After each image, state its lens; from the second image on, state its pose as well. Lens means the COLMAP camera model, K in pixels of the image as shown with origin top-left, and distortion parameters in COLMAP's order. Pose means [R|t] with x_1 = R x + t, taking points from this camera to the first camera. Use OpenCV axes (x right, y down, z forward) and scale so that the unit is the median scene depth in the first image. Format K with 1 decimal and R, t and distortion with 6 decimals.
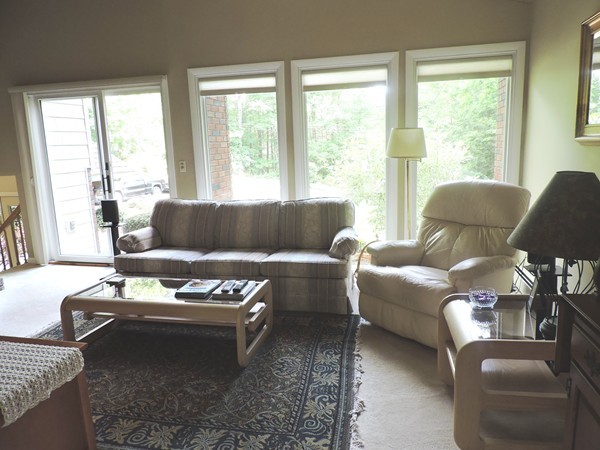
lens RADIAL K [[425.4, 0, 301.0], [0, 425.4, 226.3], [0, 0, 1]] dist [-0.023385, -0.001494]
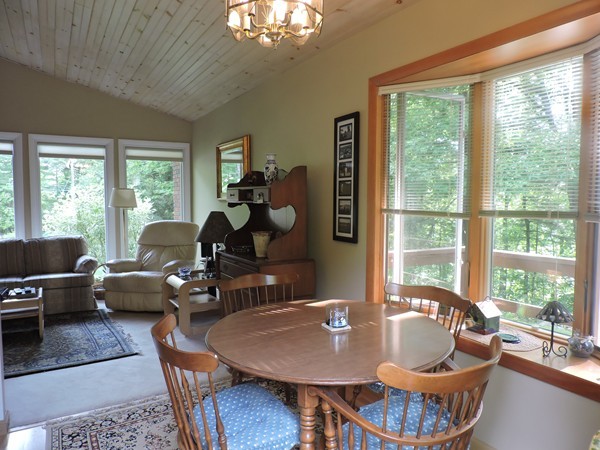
lens RADIAL K [[425.4, 0, 298.3], [0, 425.4, 227.4], [0, 0, 1]] dist [-0.023385, -0.001494]
pose [[0.732417, -0.007282, 0.680818, -0.320071], [0.096108, 0.991036, -0.092792, 0.108418], [-0.674039, 0.133394, 0.726551, -0.512429]]
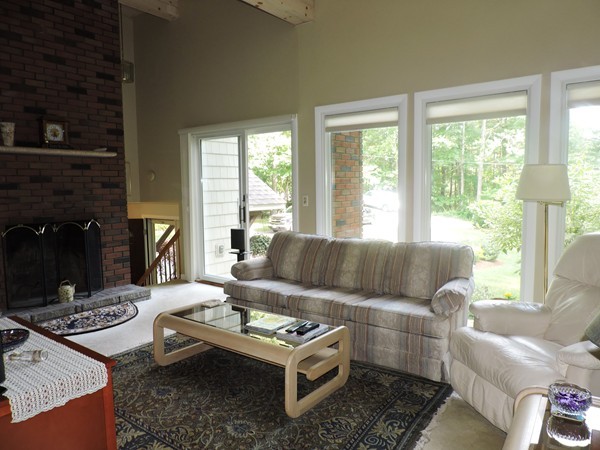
lens RADIAL K [[425.4, 0, 299.8], [0, 425.4, 226.4], [0, 0, 1]] dist [-0.023385, -0.001494]
pose [[0.911086, 0.060190, -0.407798, 0.151528], [-0.093295, 0.993721, -0.061765, -0.018026], [0.401520, 0.094319, 0.910981, 0.081259]]
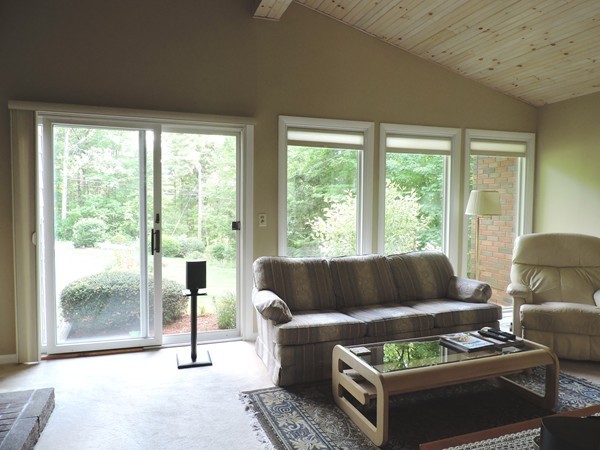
lens RADIAL K [[425.4, 0, 303.2], [0, 425.4, 226.9], [0, 0, 1]] dist [-0.023385, -0.001494]
pose [[0.852736, 0.006327, 0.522305, -0.784546], [0.064426, 0.991018, -0.117190, -0.021086], [-0.518354, 0.133582, 0.844668, 0.248109]]
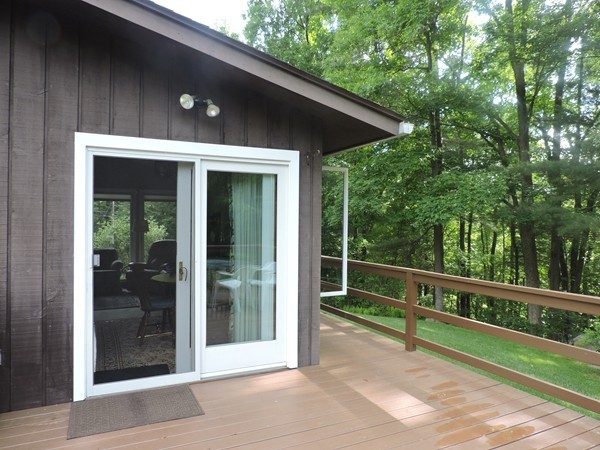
lens RADIAL K [[425.4, 0, 299.3], [0, 425.4, 226.1], [0, 0, 1]] dist [-0.023385, -0.001494]
pose [[0.780939, 0.042800, 0.623139, -0.555727], [0.077343, 0.983345, -0.164469, 0.278770], [-0.619800, 0.176636, 0.764623, -1.431891]]
